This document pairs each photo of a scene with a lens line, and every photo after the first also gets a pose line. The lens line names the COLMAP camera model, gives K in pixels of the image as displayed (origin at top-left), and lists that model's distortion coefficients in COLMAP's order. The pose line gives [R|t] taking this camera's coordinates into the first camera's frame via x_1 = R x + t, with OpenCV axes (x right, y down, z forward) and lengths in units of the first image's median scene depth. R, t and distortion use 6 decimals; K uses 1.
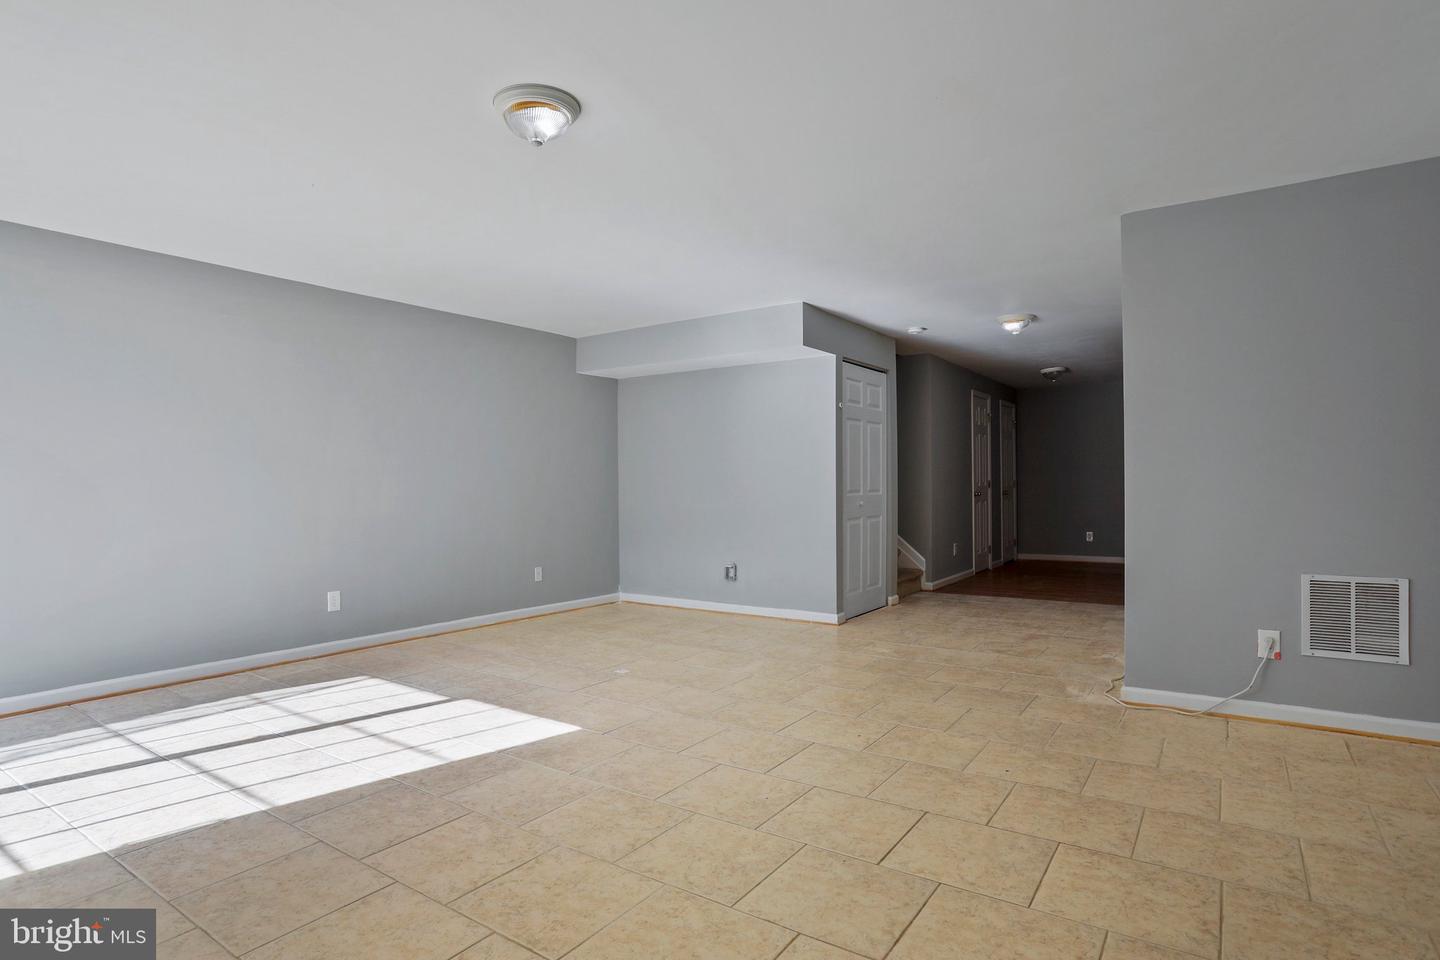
lens RADIAL K [[754.9, 0, 720.0], [0, 754.9, 480.0], [0, 0, 1]] dist [-0.067768, 0.034026]
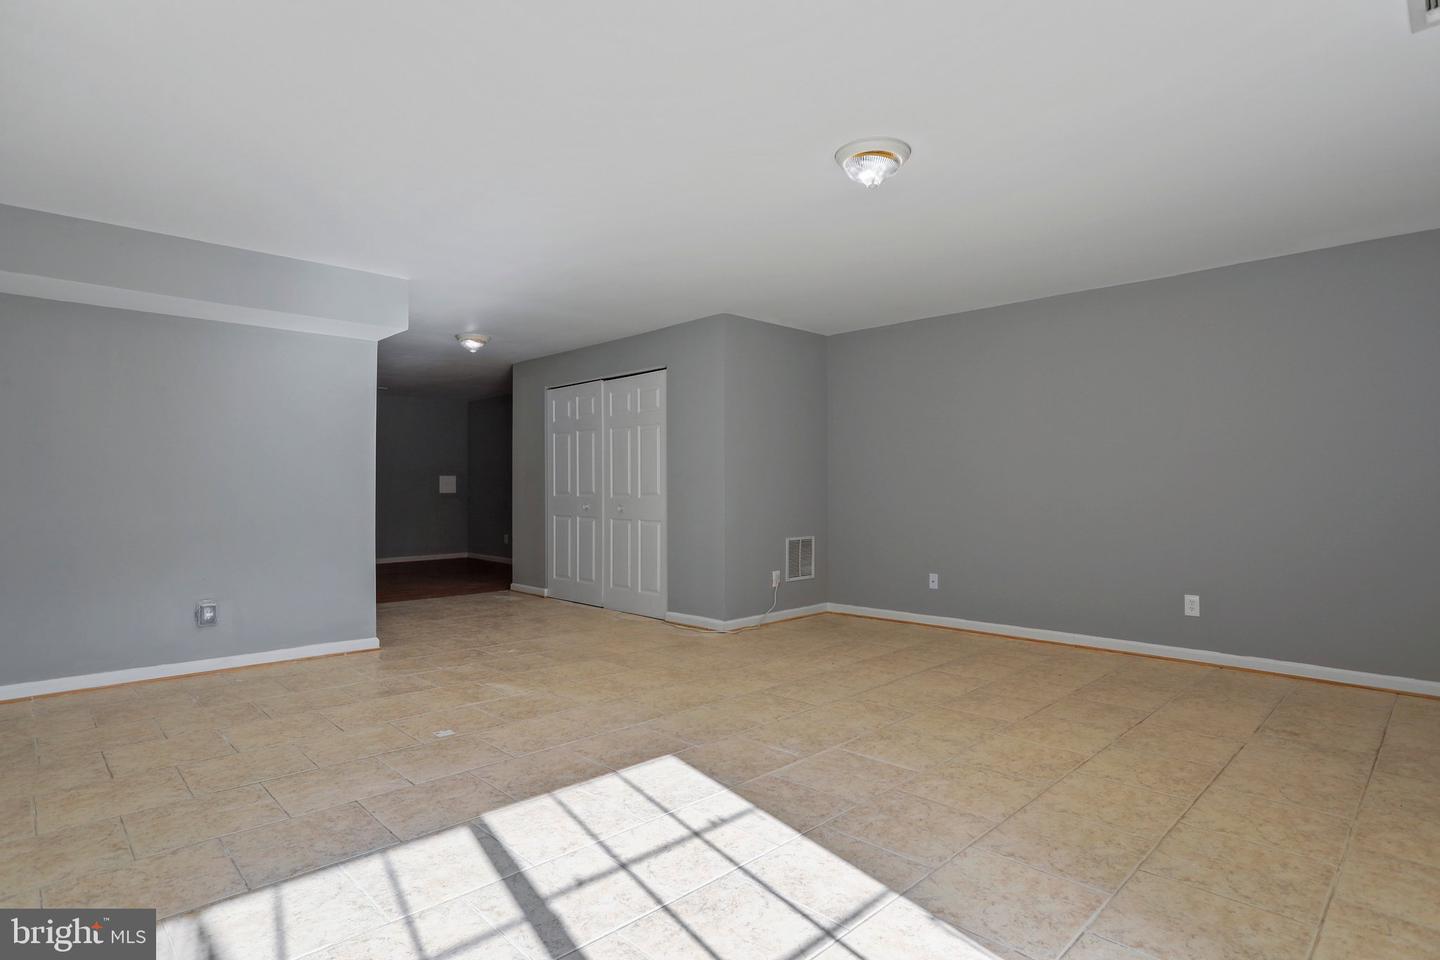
lens RADIAL K [[754.9, 0, 720.0], [0, 754.9, 480.0], [0, 0, 1]] dist [-0.067768, 0.034026]
pose [[0.189954, 0.018454, 0.981620, -1.176541], [-0.005765, 0.999827, -0.017681, 0.017099], [-0.981776, -0.002300, 0.190027, 0.848026]]
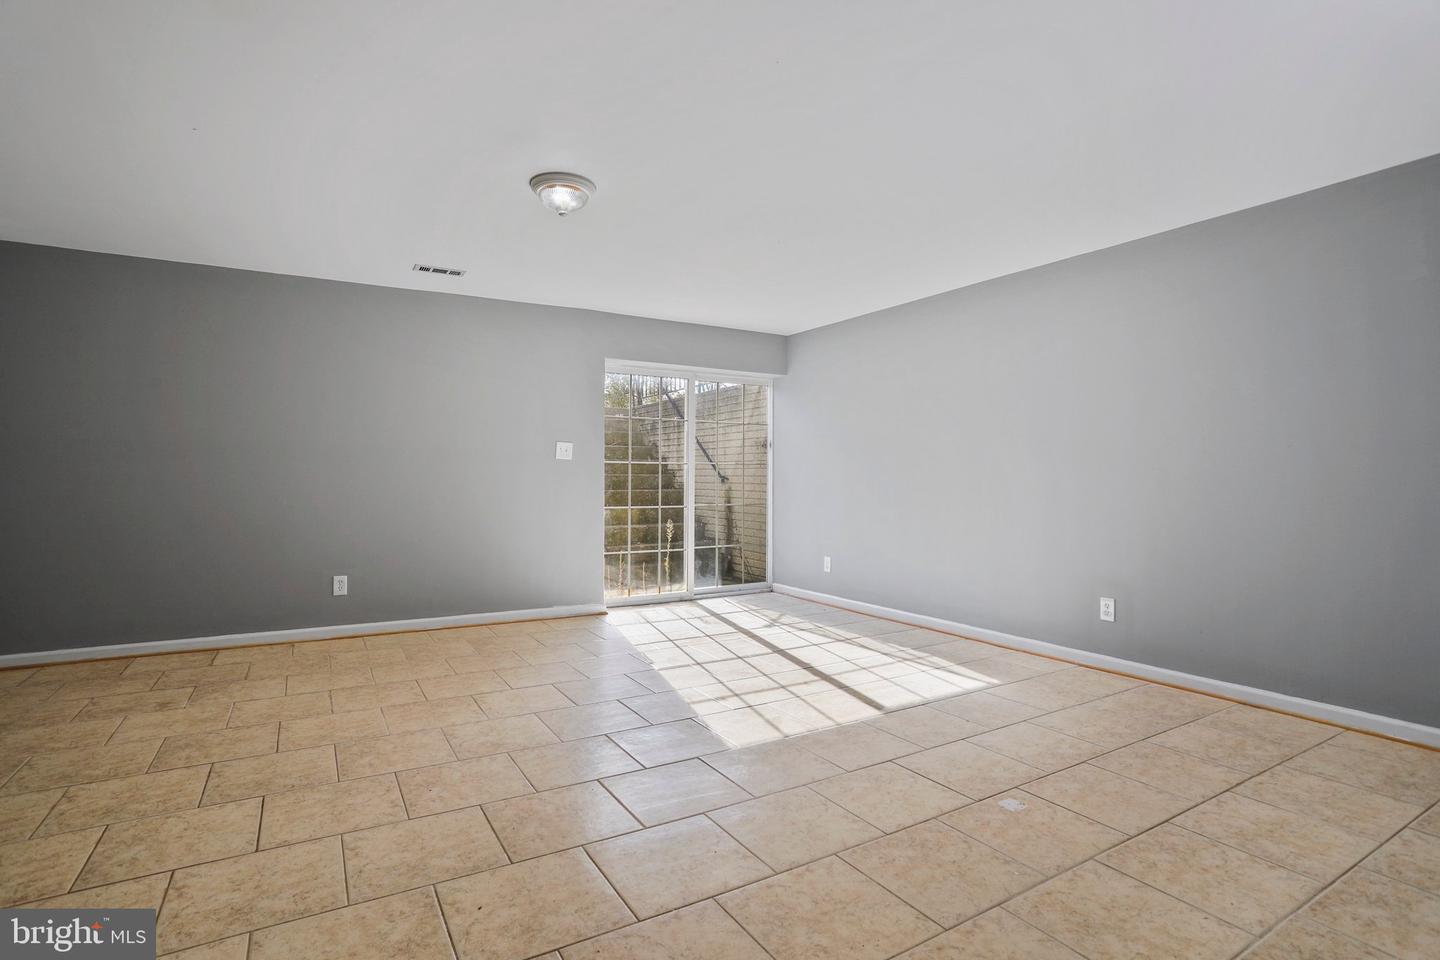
lens RADIAL K [[705.7, 0, 721.1], [0, 705.7, 487.0], [0, 0, 1]] dist [-0.061300, 0.022082]
pose [[-0.413763, 0.020845, -0.910146, 0.619769], [0.006570, 0.999780, 0.019911, 0.005441], [0.910361, 0.002259, -0.413809, 1.465571]]
